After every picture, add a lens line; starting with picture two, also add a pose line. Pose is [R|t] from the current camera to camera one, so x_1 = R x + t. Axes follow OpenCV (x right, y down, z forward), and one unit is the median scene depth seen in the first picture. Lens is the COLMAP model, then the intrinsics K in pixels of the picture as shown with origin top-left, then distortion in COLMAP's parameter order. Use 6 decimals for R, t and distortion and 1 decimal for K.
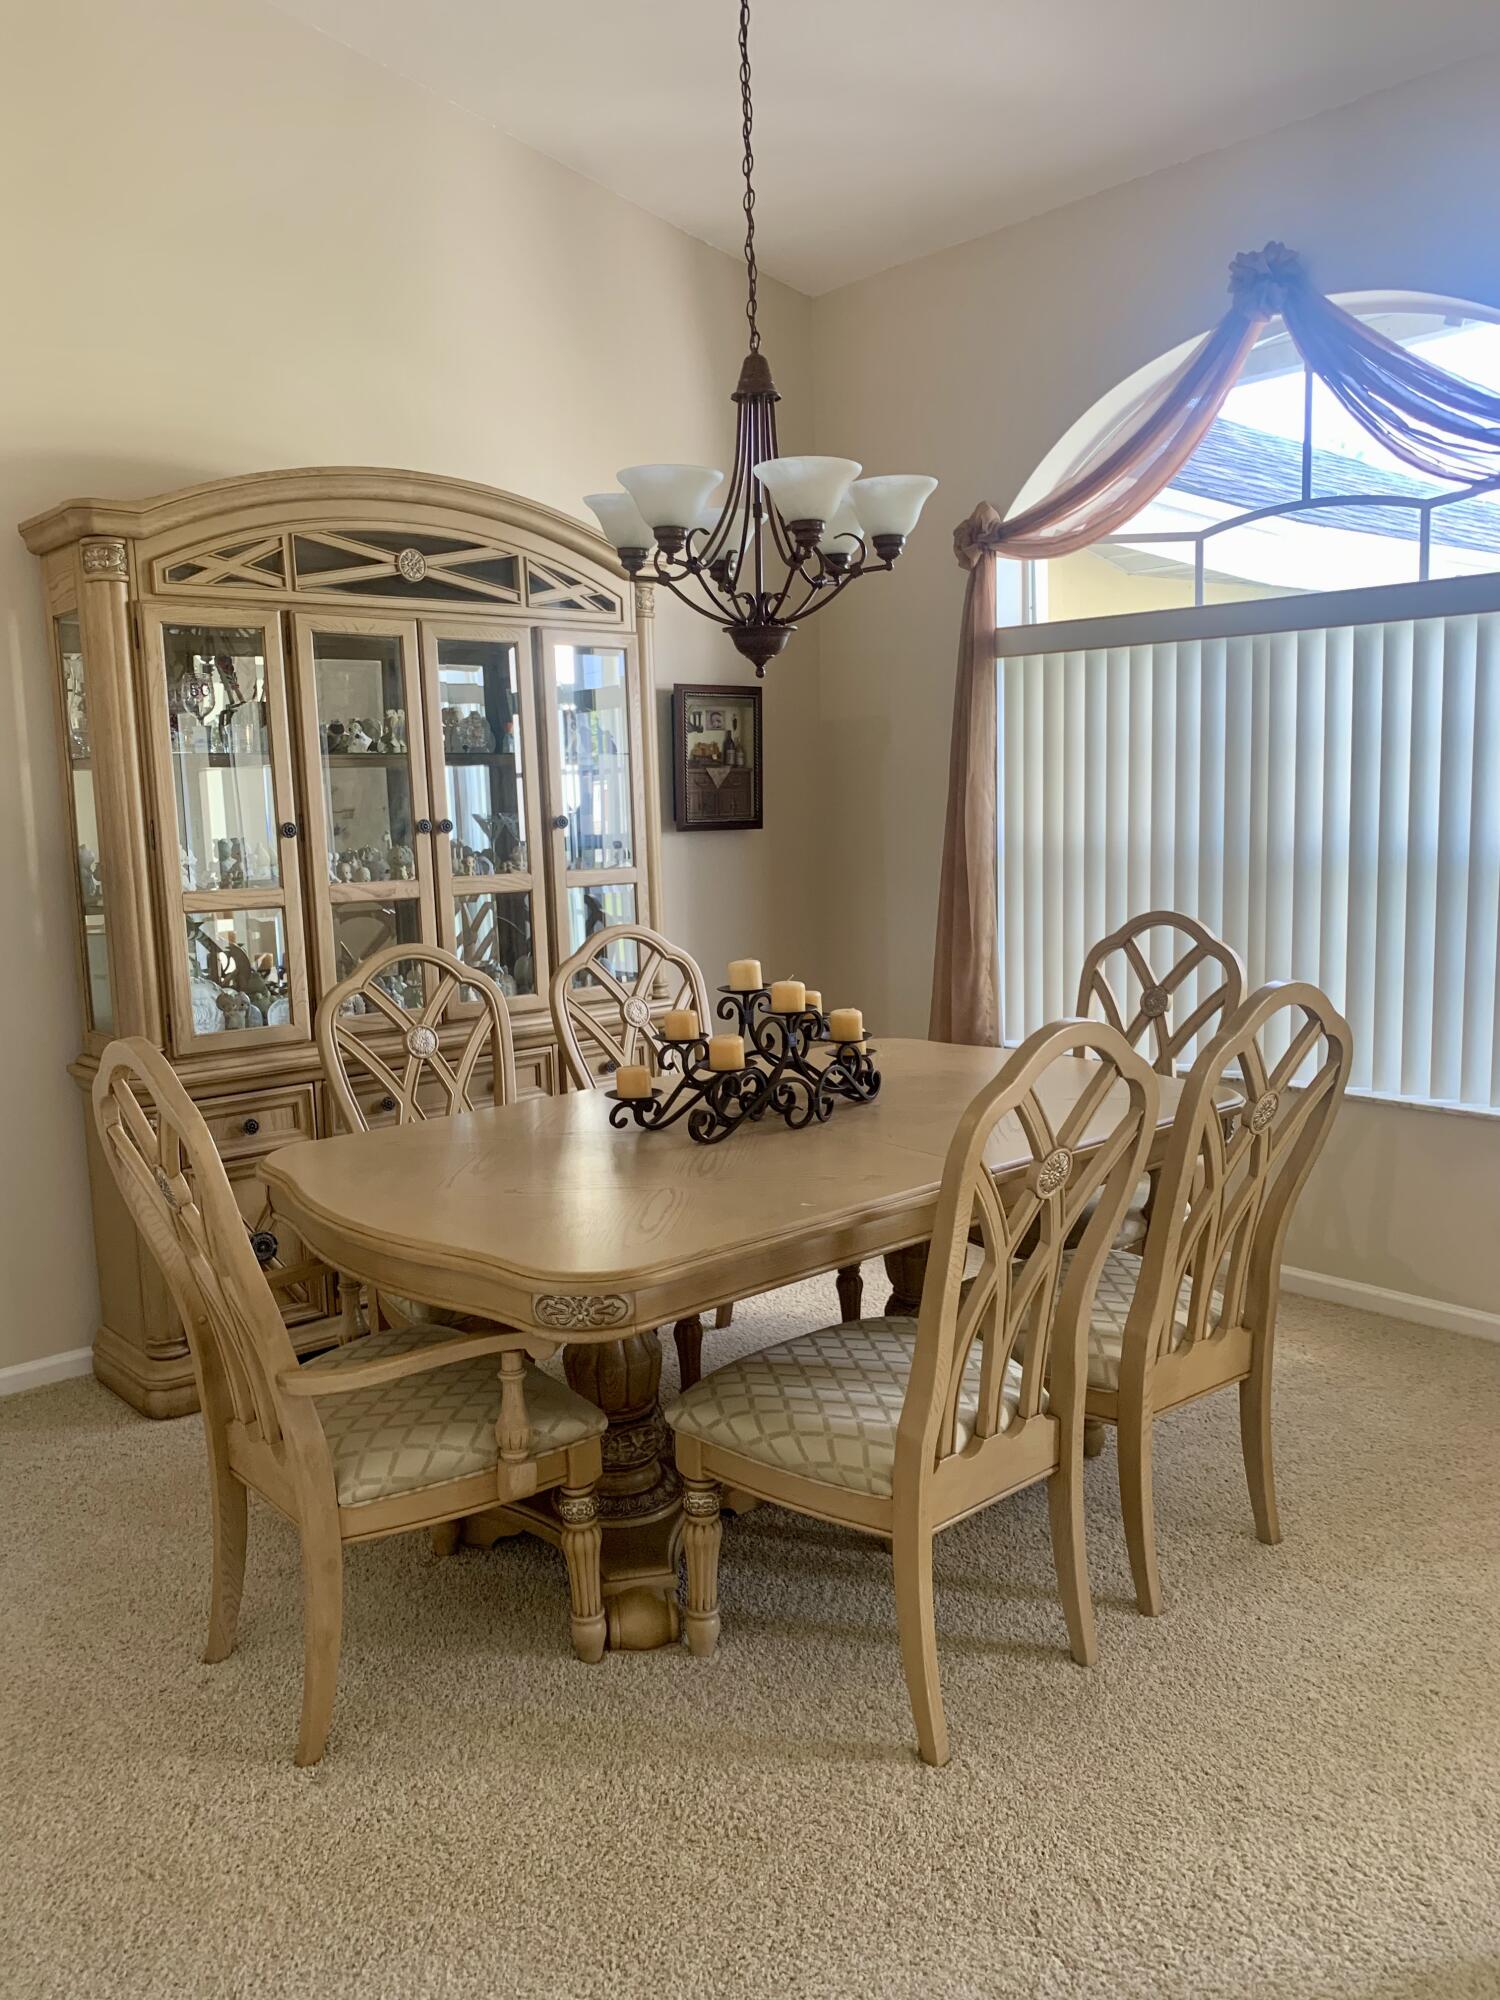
lens RADIAL K [[1502.6, 0, 750.0], [0, 1502.6, 1000.0], [0, 0, 1]] dist [-0.009640, -0.005441]
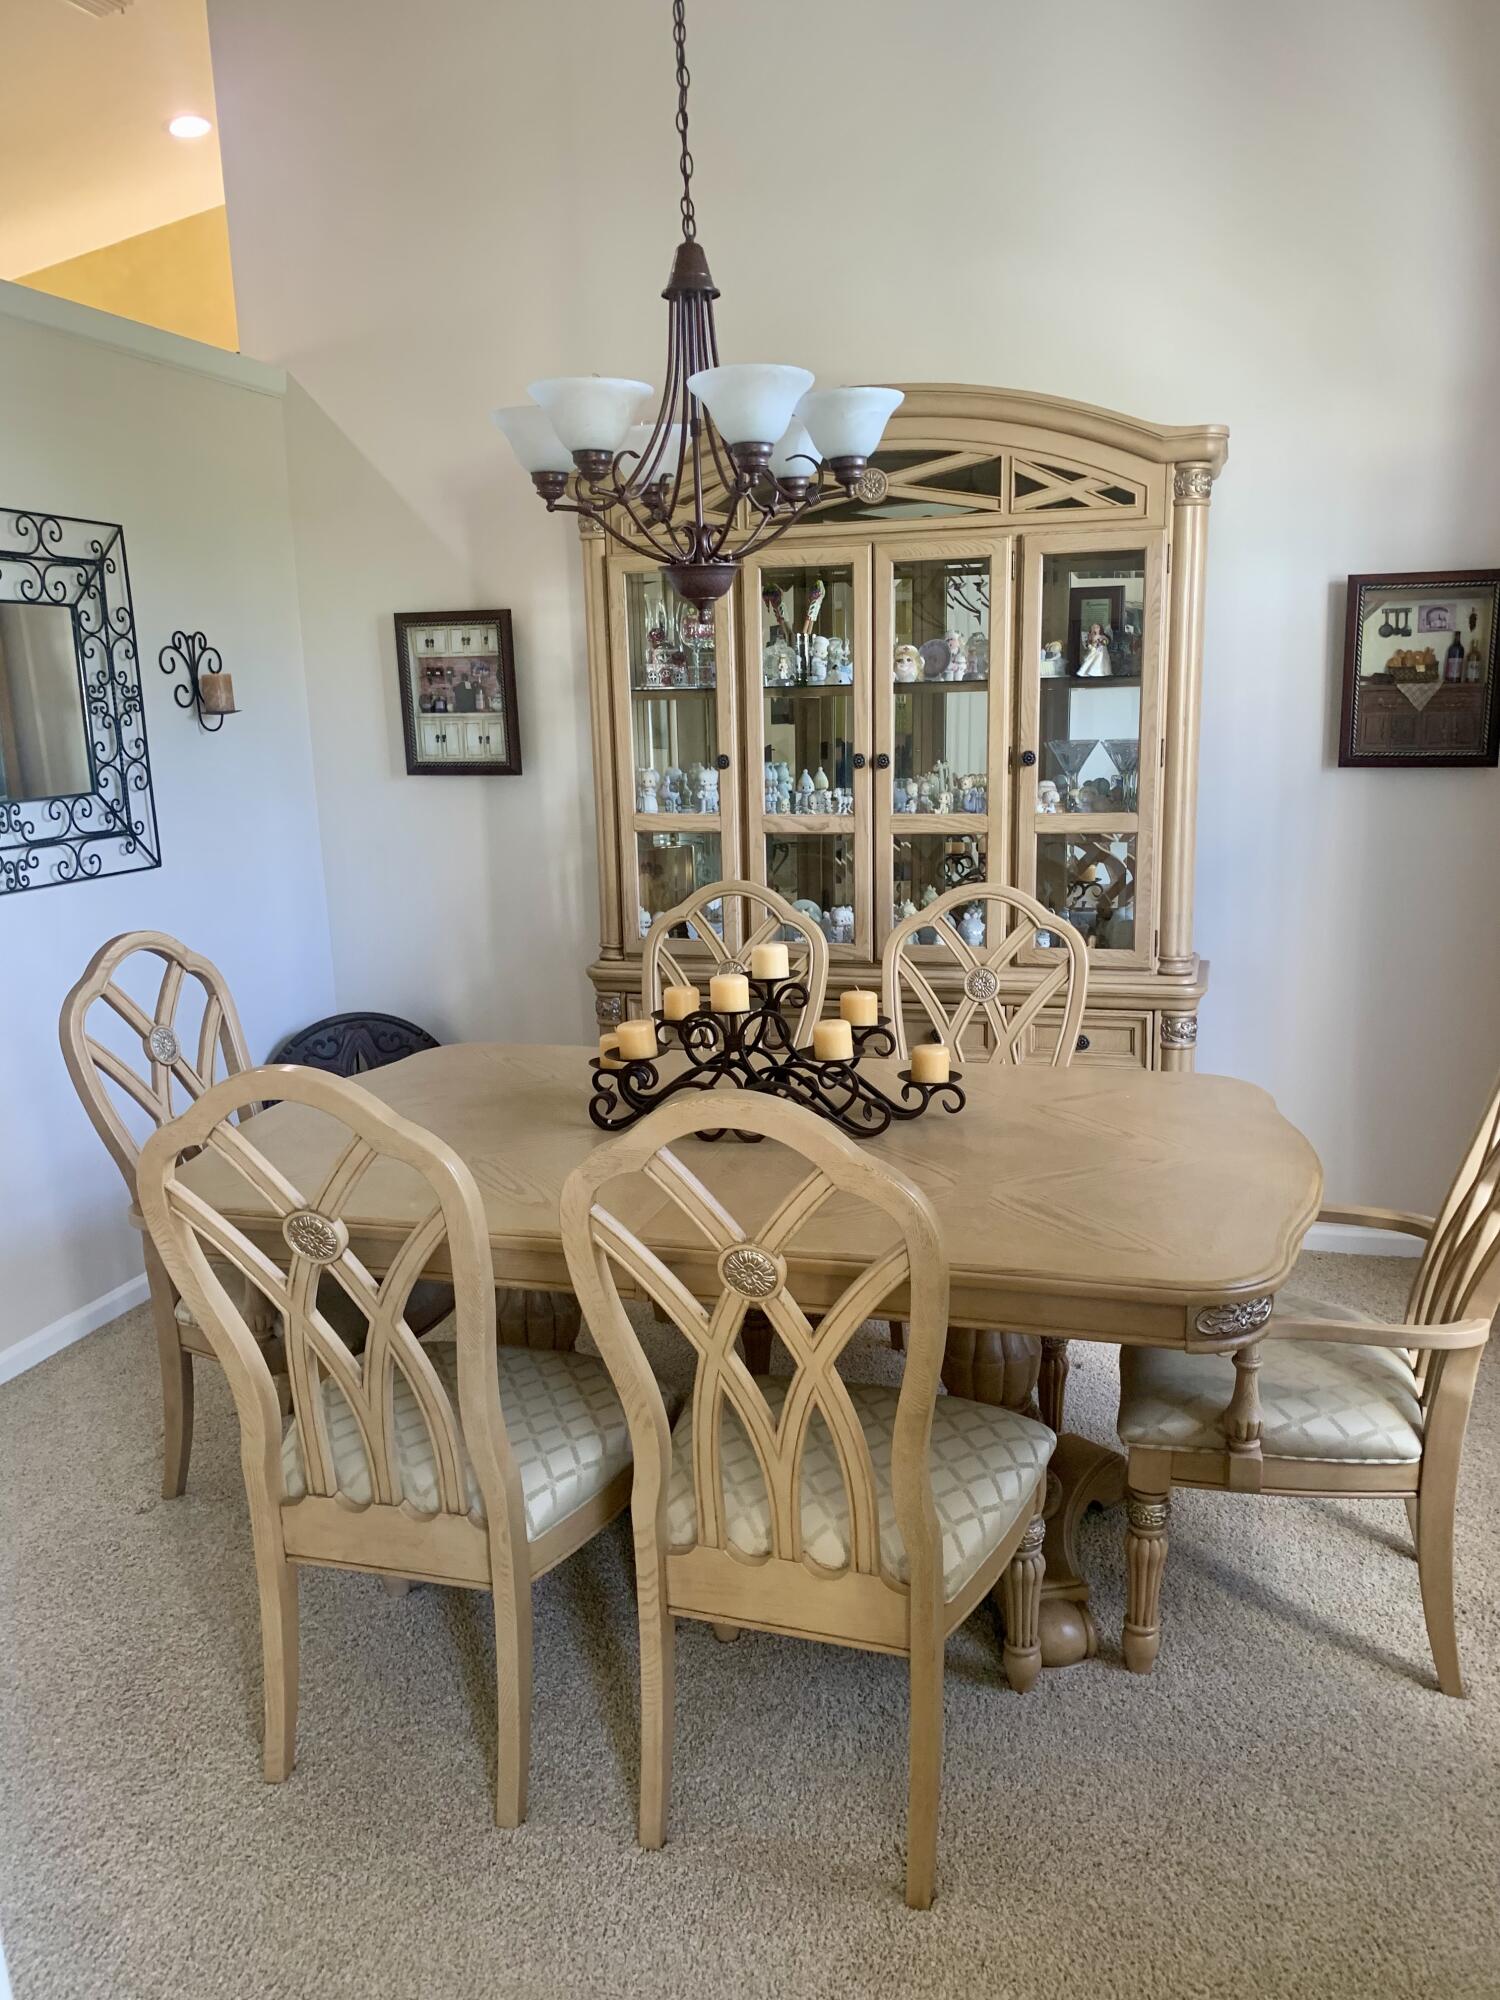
lens RADIAL K [[1534.5, 0, 749.1], [0, 1534.5, 978.2], [0, 0, 1]] dist [0.060316, -0.000978]
pose [[0.558419, 0.160847, -0.813816, 0.549248], [-0.105104, 0.986835, 0.122924, -0.087167], [0.822874, 0.016893, 0.567973, 0.359043]]
